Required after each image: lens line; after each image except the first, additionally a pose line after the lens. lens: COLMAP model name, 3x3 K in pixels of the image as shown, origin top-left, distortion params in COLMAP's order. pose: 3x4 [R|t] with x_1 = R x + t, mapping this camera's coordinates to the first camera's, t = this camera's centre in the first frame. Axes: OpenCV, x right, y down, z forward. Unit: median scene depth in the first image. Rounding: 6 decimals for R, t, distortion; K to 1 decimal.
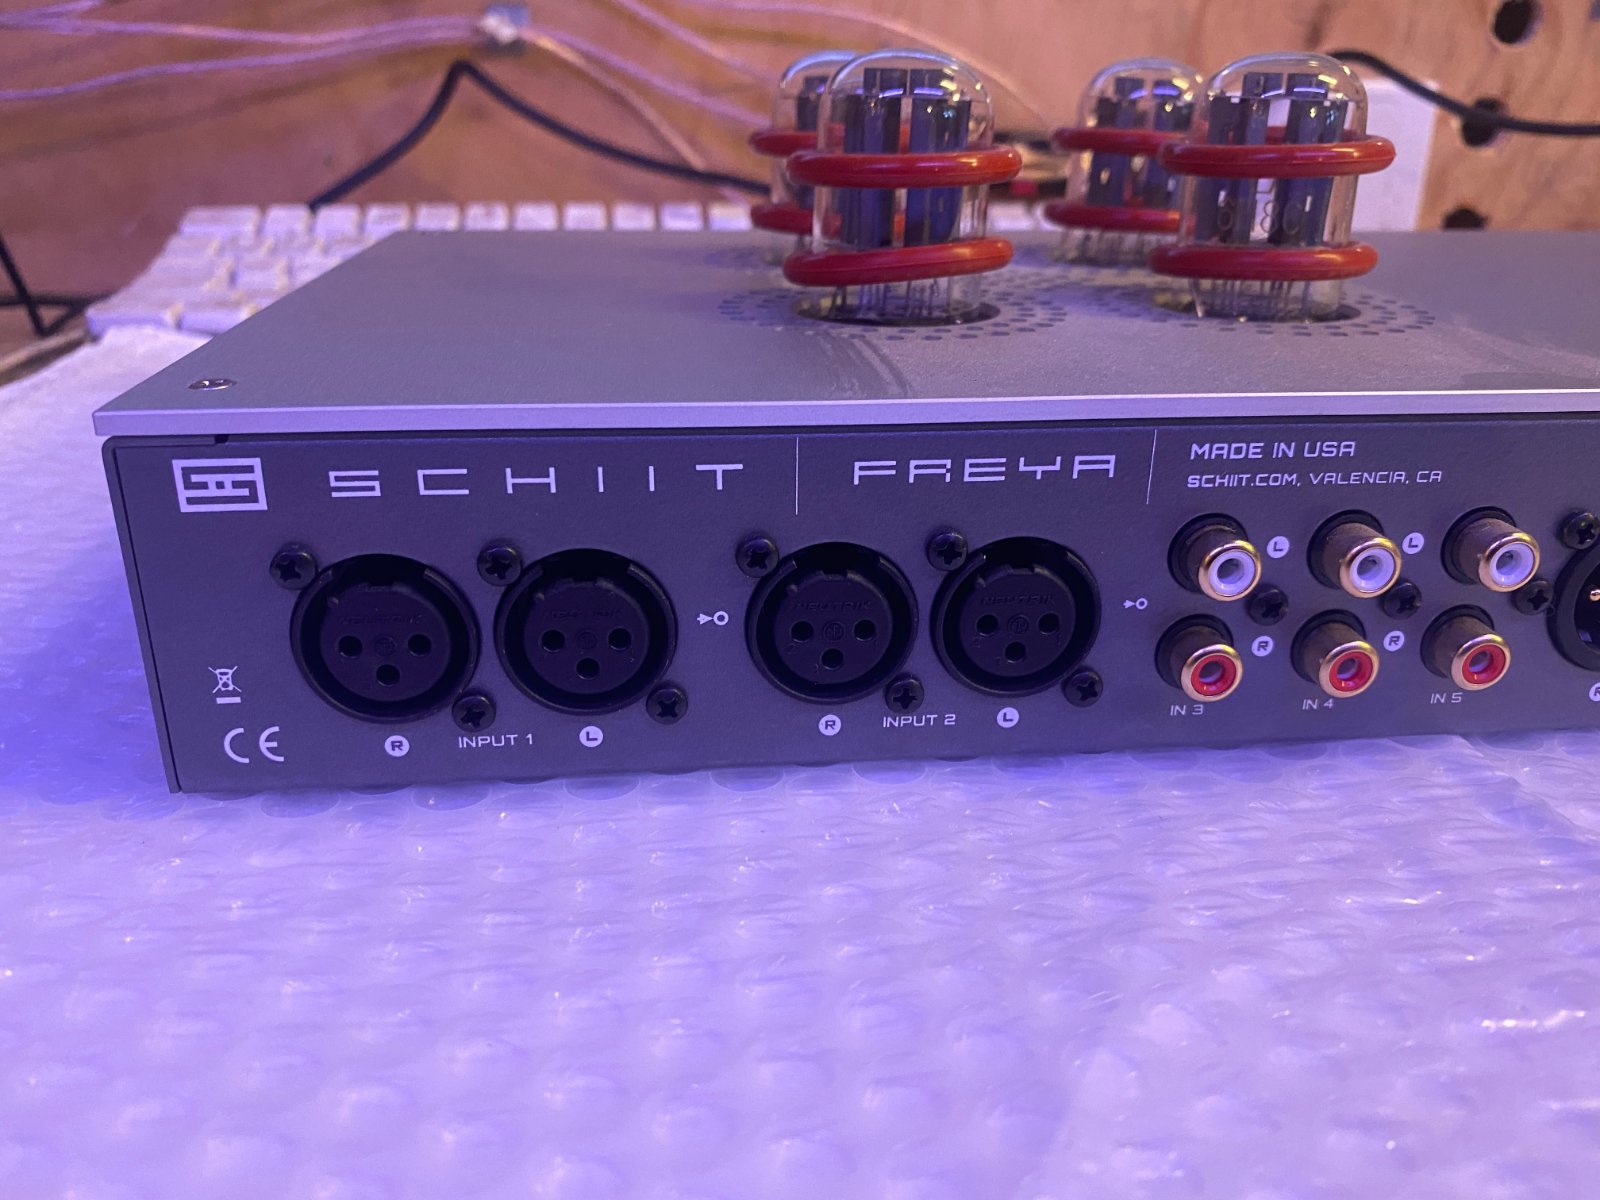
lens RADIAL K [[1268.6, 0, 800.0], [0, 1268.6, 600.0], [0, 0, 1]] dist [-0.003197, -0.006103]
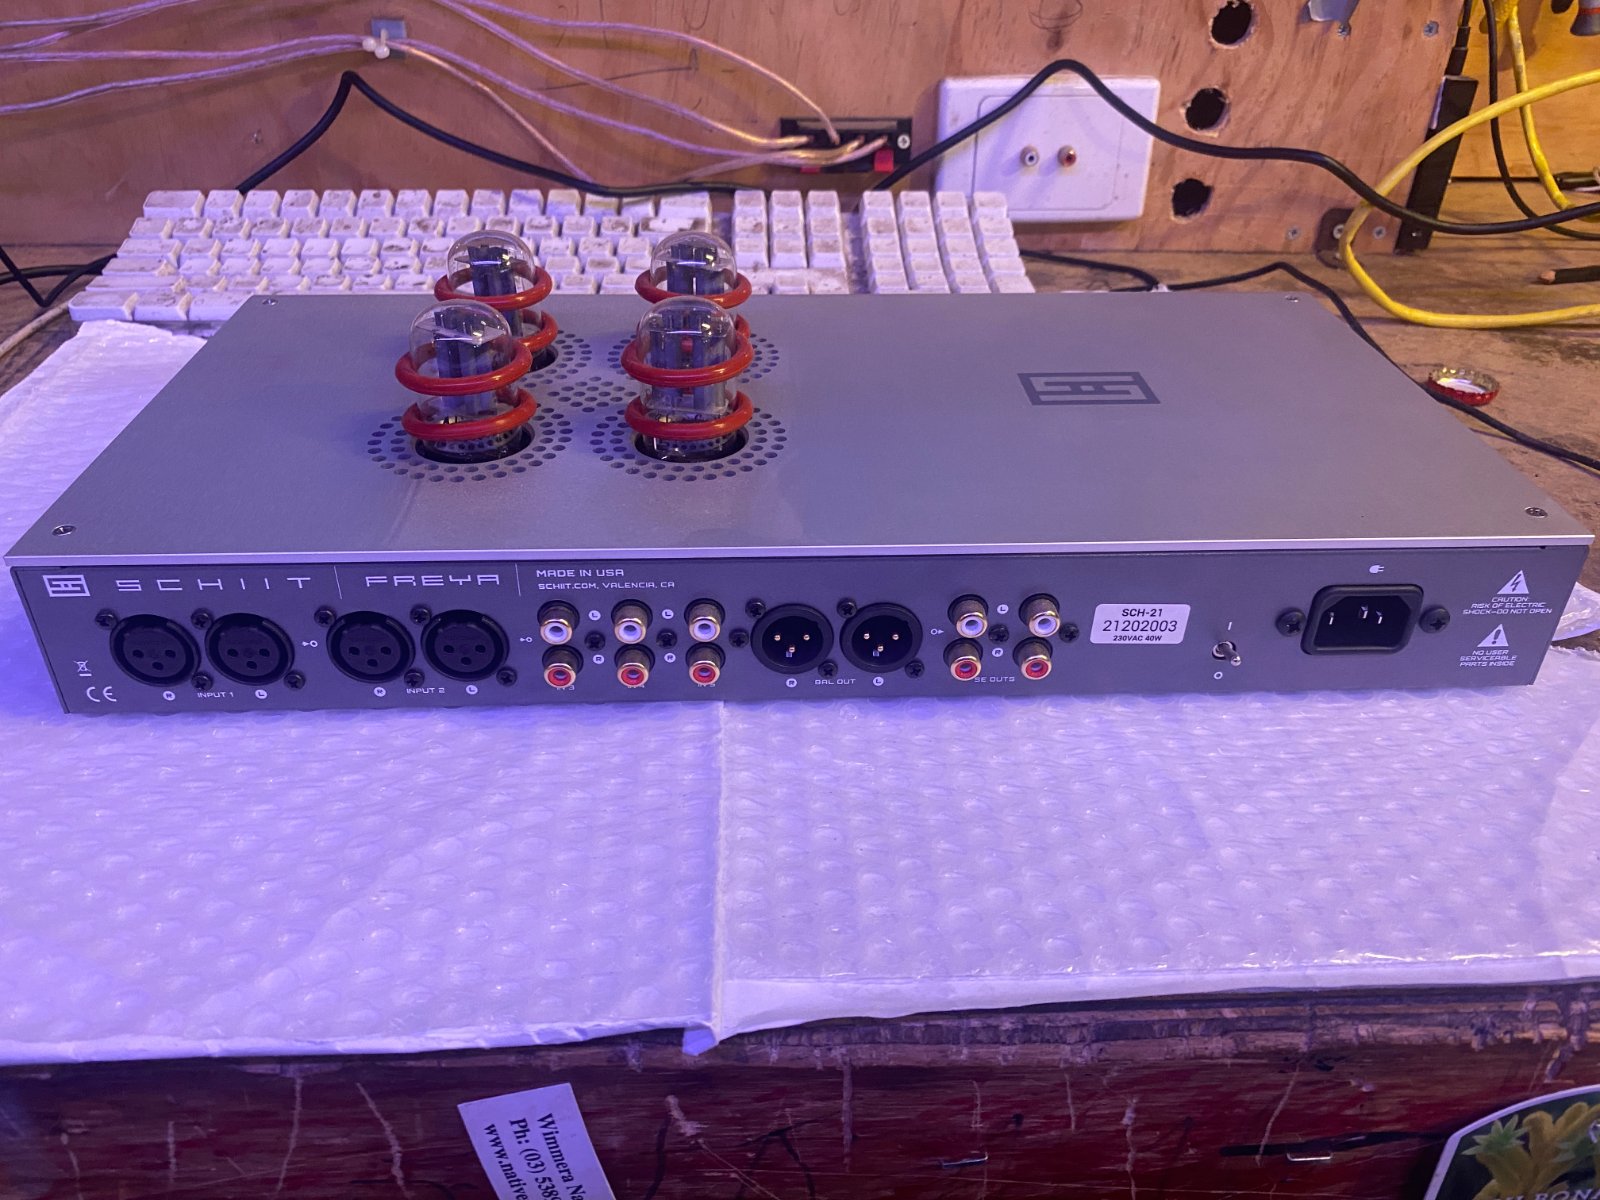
lens RADIAL K [[1249.6, 0, 800.0], [0, 1249.6, 600.0], [0, 0, 1]] dist [-0.001121, 0.003420]
pose [[0.997997, 0.037406, -0.051017, 0.805341], [-0.027453, 0.982646, 0.183446, -0.438995], [0.056994, -0.181678, 0.981705, -0.917661]]
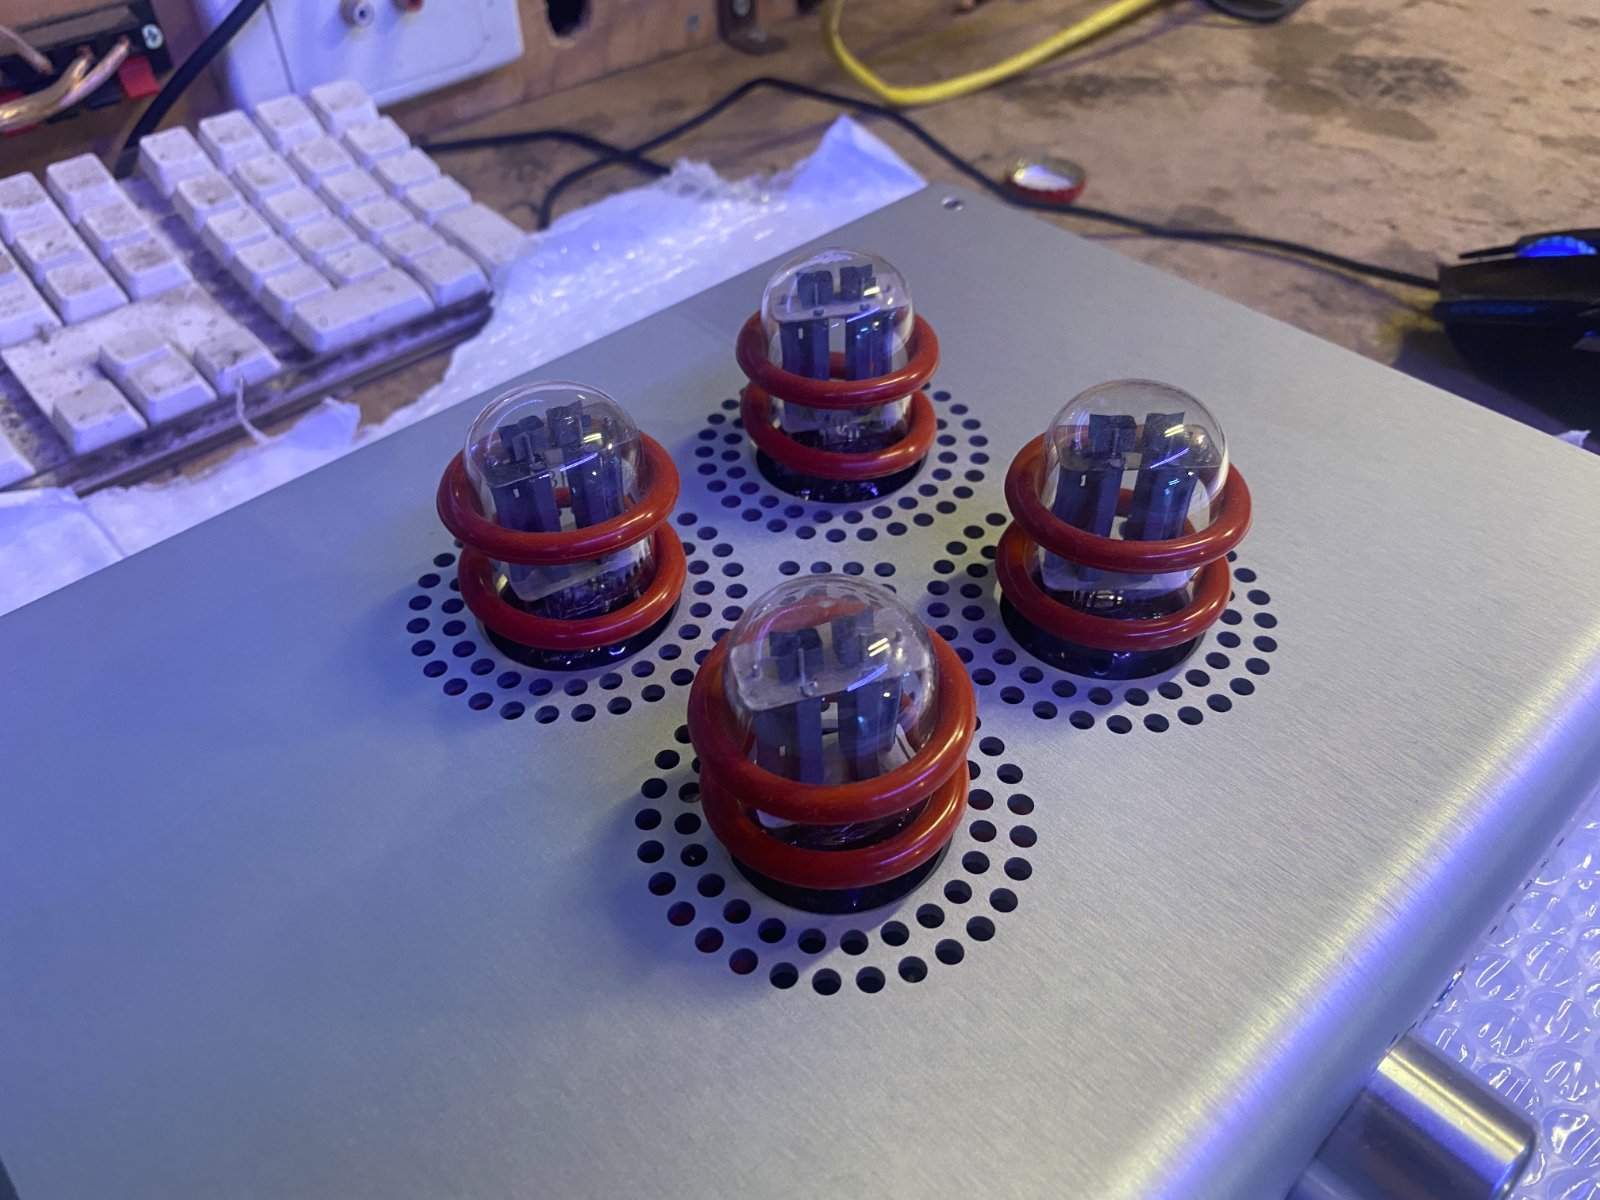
lens RADIAL K [[1262.3, 0, 799.0], [0, 1262.3, 583.9], [0, 0, 1]] dist [0.001719, -0.001211]
pose [[0.802607, -0.421079, 0.422509, 0.391250], [0.245478, 0.878704, 0.409415, -0.921747], [-0.543656, -0.224883, 0.808620, 0.376422]]
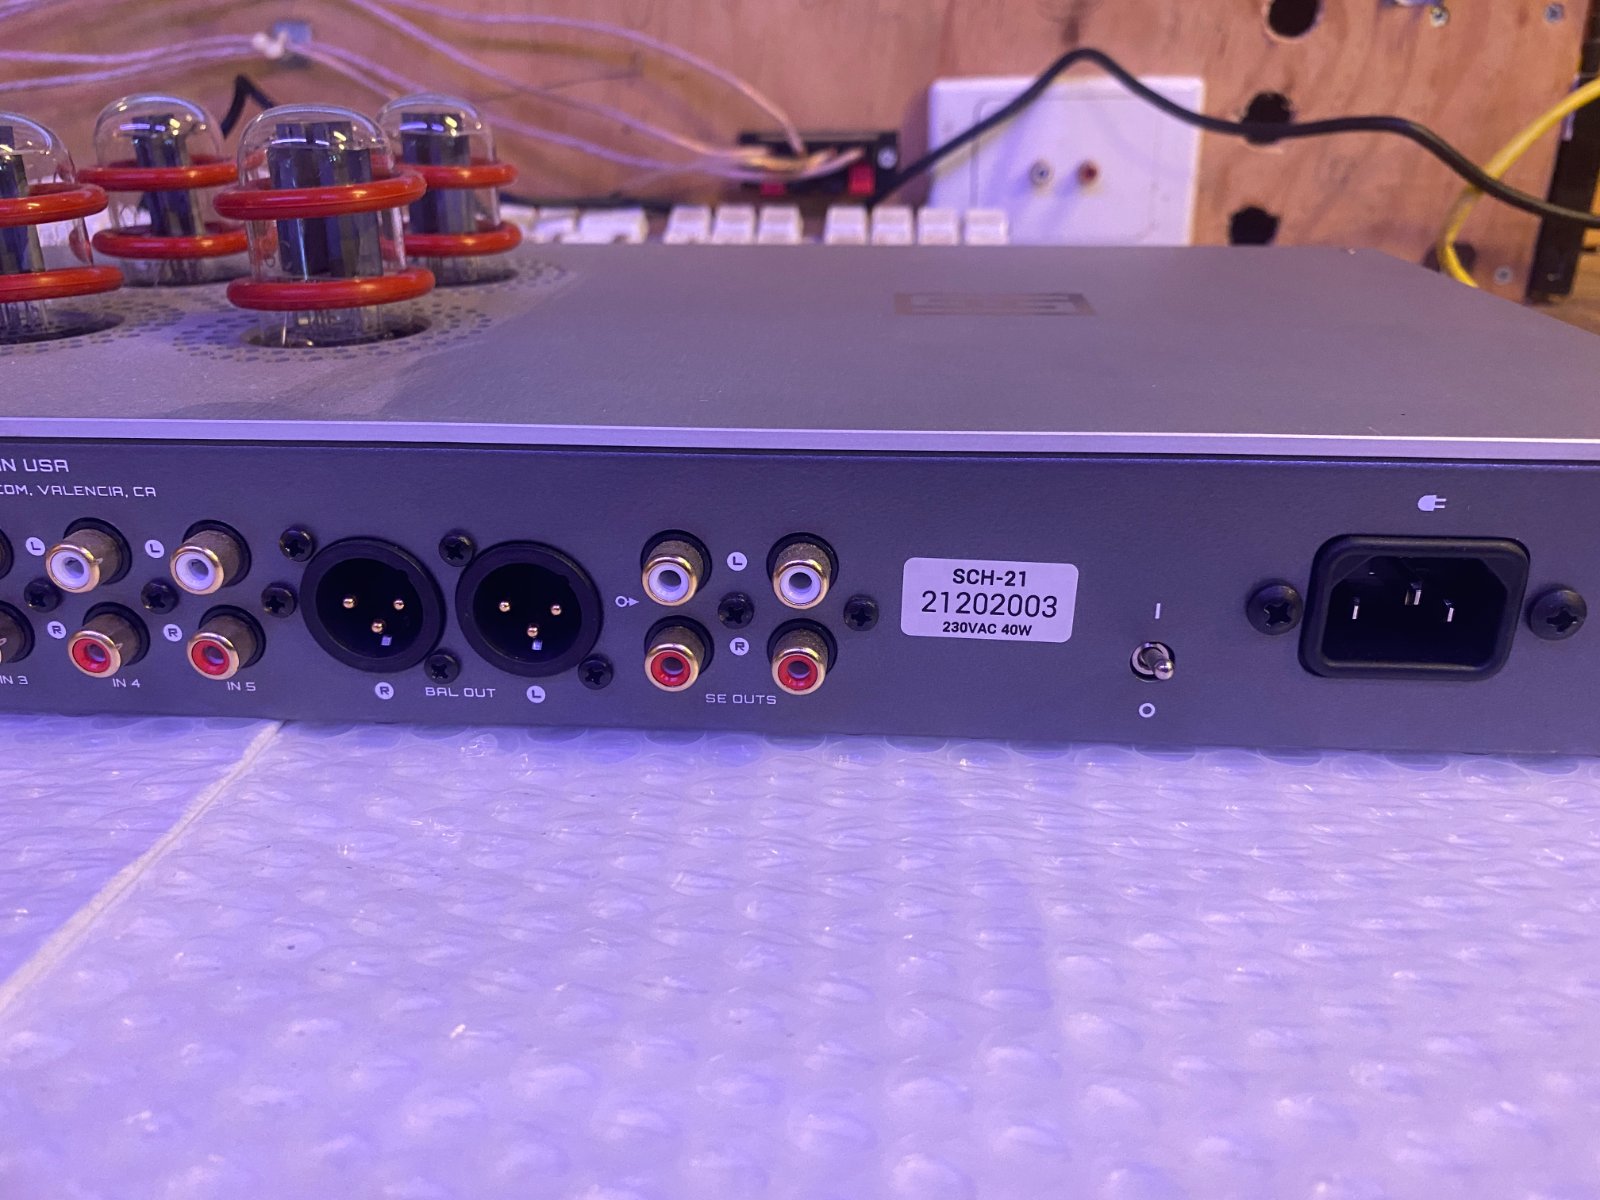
lens RADIAL K [[1262.9, 0, 800.0], [0, 1262.9, 600.0], [0, 0, 1]] dist [-0.006967, -0.003225]
pose [[0.984016, 0.055829, -0.169101, 1.284669], [-0.052422, 0.998323, 0.024547, -0.058608], [0.170188, -0.015290, 0.985293, -0.032583]]
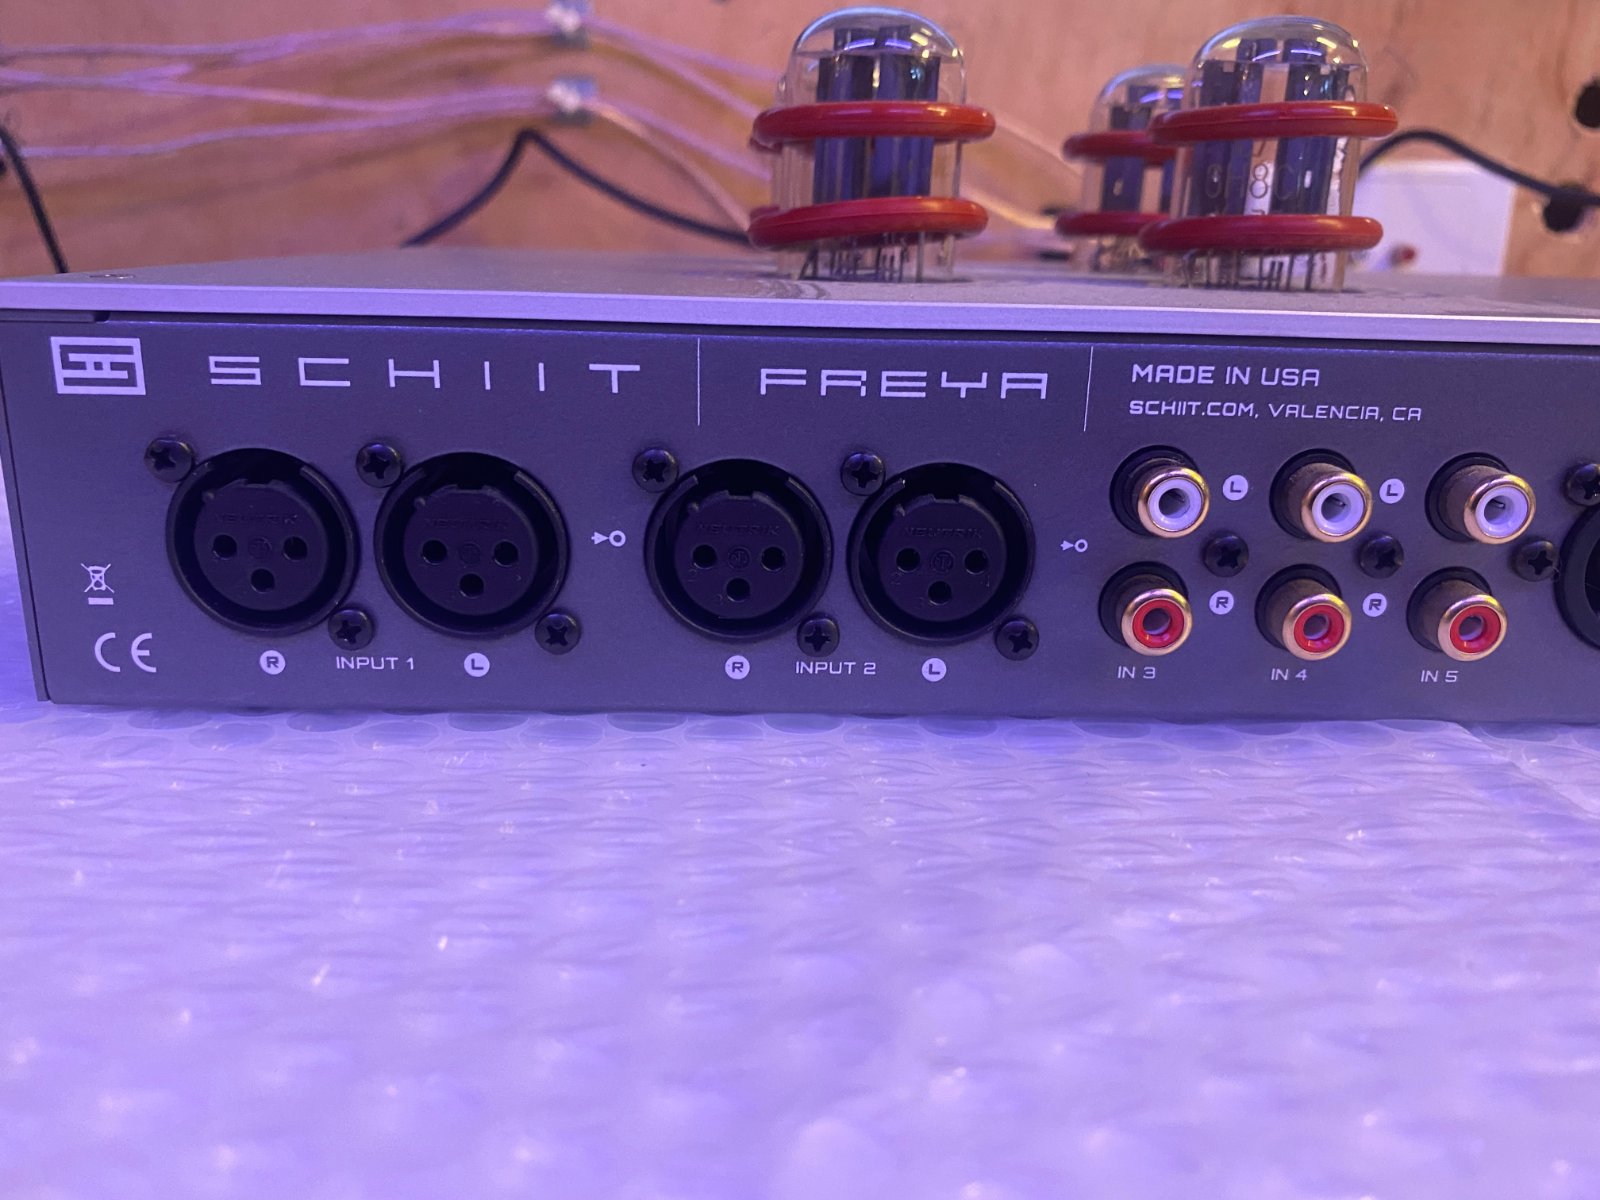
lens RADIAL K [[1272.6, 0, 795.2], [0, 1272.6, 598.2], [0, 0, 1]] dist [-0.010671, -0.002777]
pose [[0.996085, 0.036748, -0.080397, 0.140980], [-0.044607, 0.994160, -0.098261, 0.140491], [0.076317, 0.101463, 0.991908, 0.086151]]
